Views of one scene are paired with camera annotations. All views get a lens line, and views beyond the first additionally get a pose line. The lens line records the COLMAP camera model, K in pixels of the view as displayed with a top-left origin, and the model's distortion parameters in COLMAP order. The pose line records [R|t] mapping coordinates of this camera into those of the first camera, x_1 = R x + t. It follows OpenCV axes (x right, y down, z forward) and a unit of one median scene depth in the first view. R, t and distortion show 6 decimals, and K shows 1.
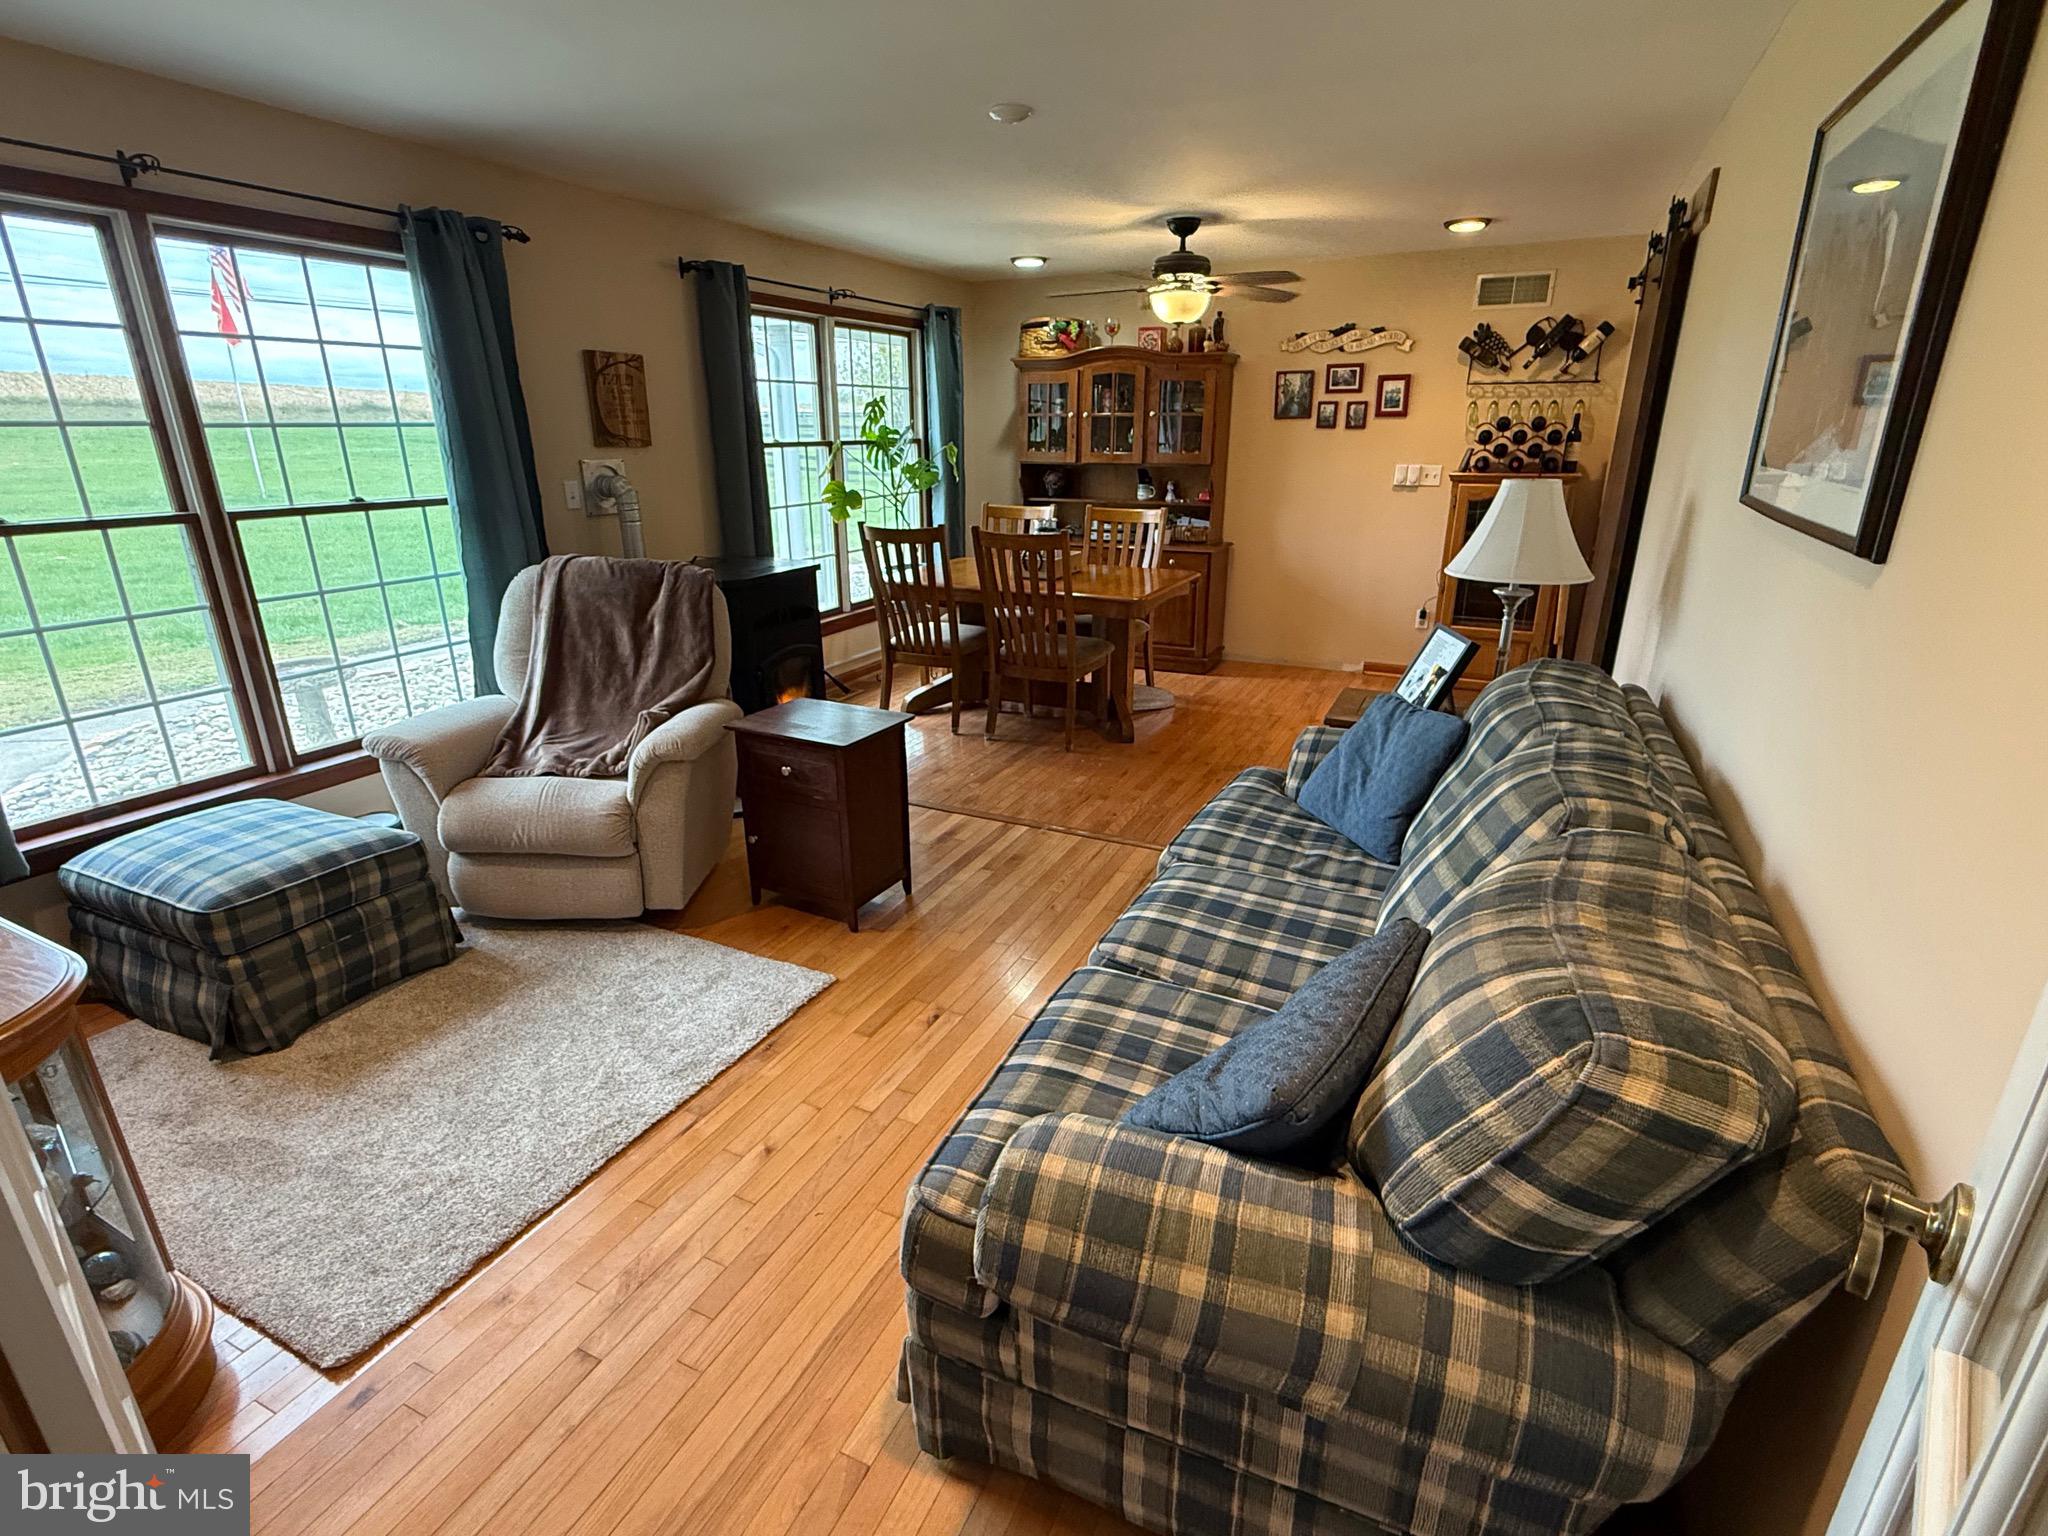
lens RADIAL K [[966.2, 0, 1024.0], [0, 966.2, 768.0], [0, 0, 1]] dist [-0.001572, -0.000241]
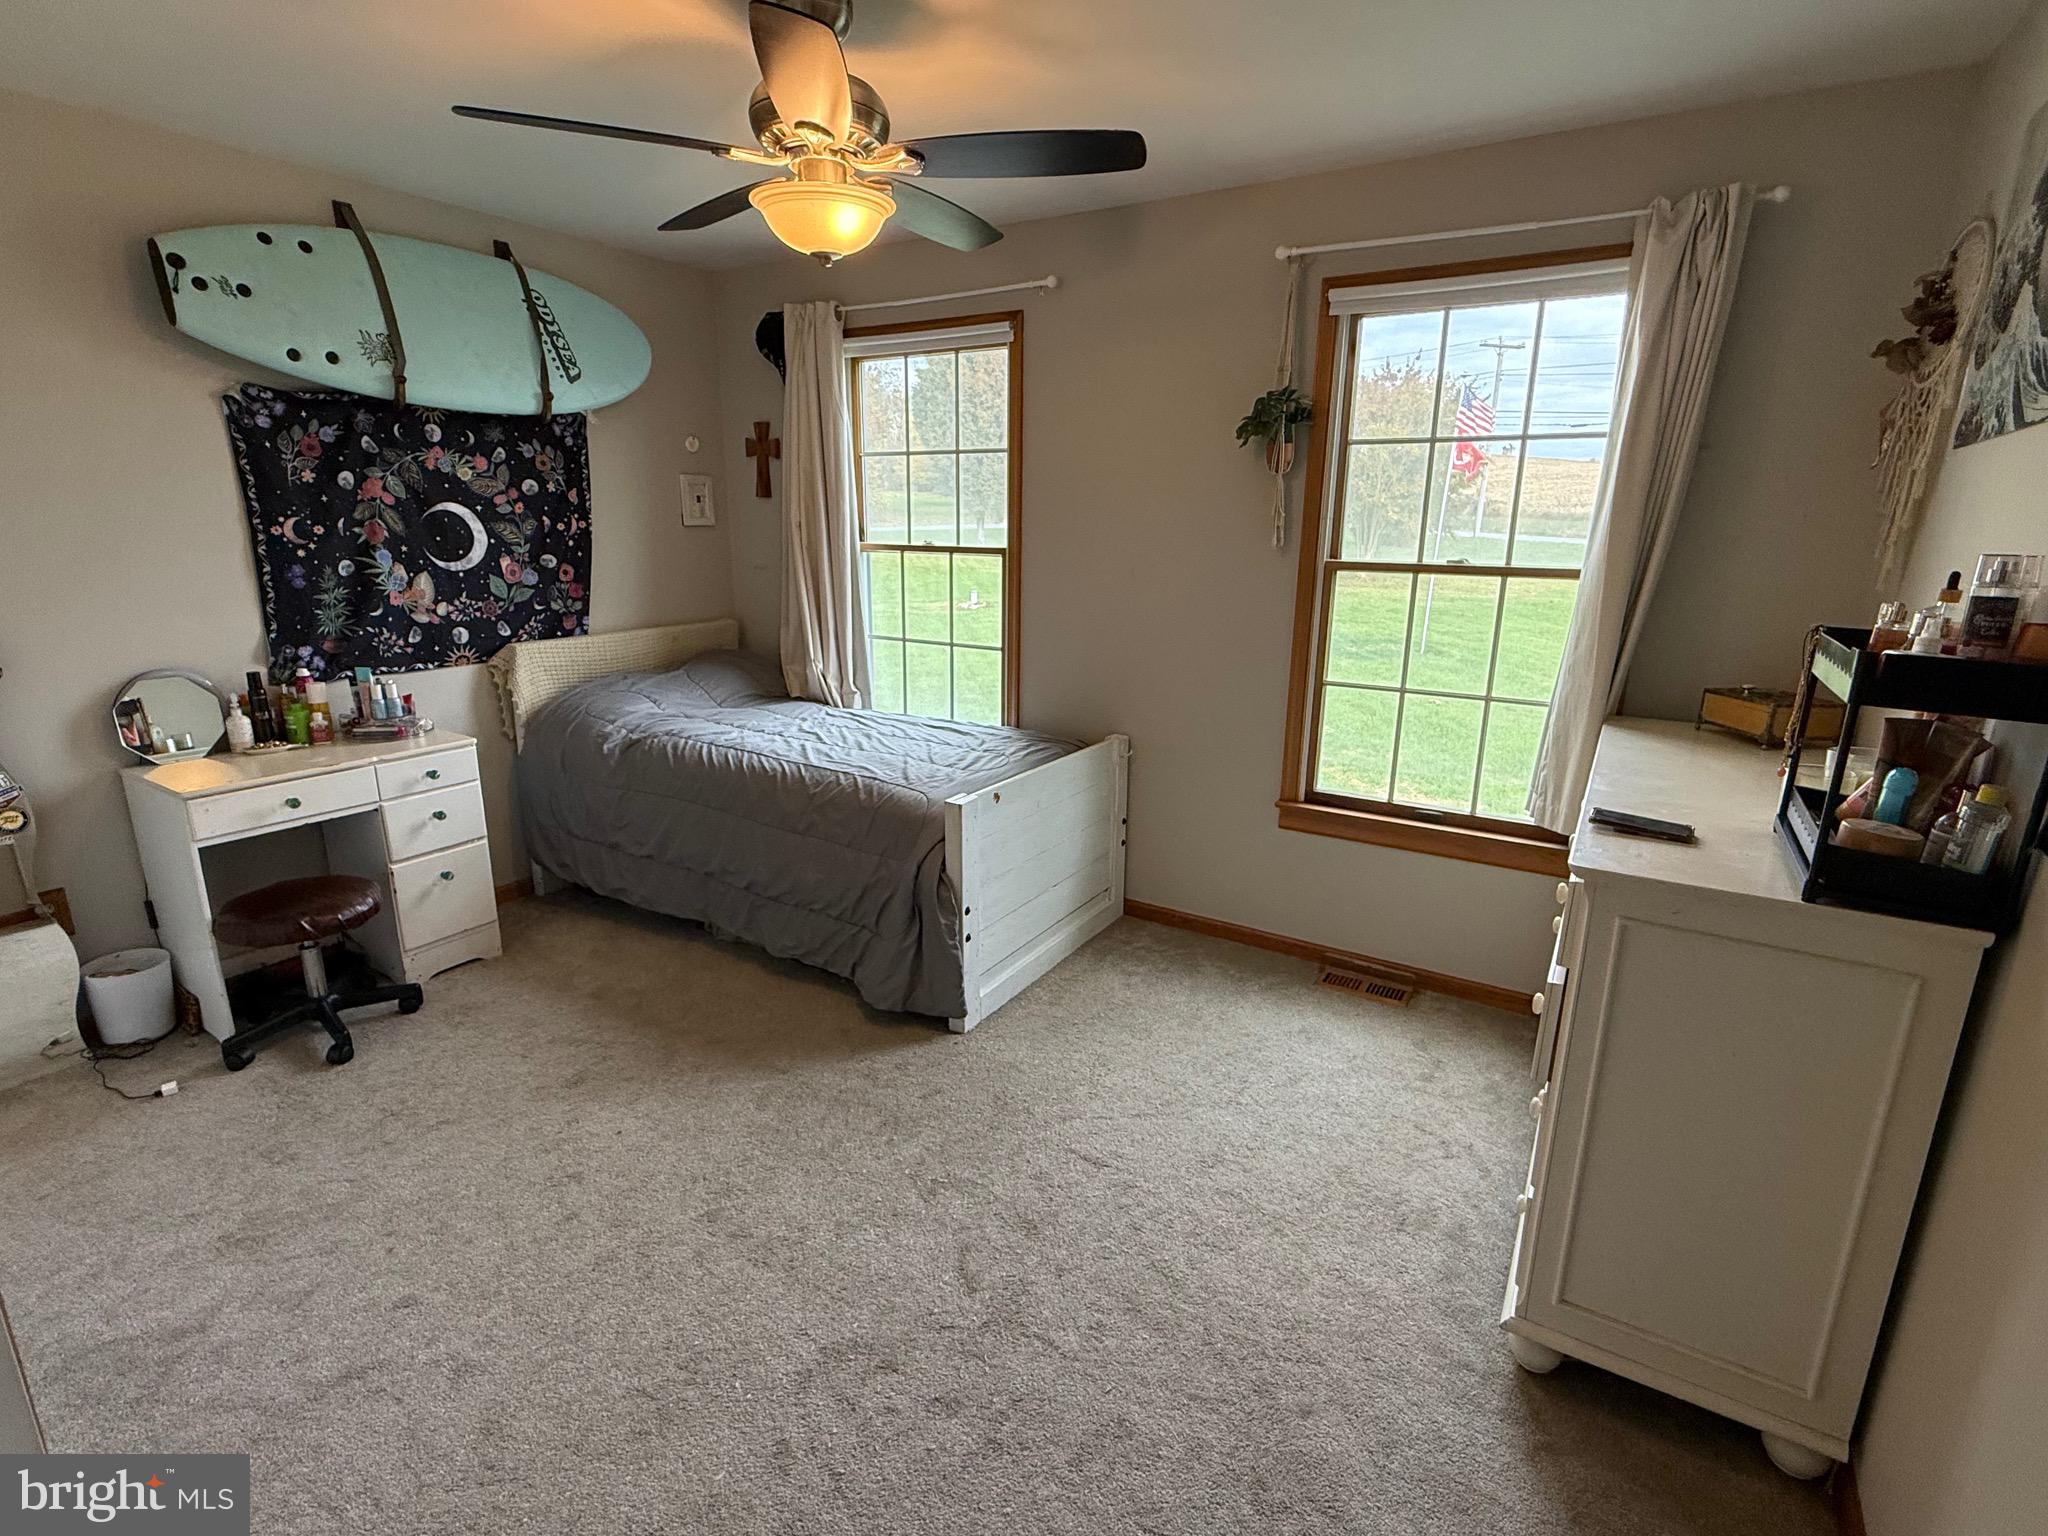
lens RADIAL K [[966.2, 0, 1024.0], [0, 966.2, 768.0], [0, 0, 1]] dist [-0.001572, -0.000241]
pose [[-0.100189, 0.254182, -0.961953, 0.223891], [-0.335003, 0.901750, 0.273165, -0.164519], [0.936875, 0.349625, -0.005194, 0.526690]]
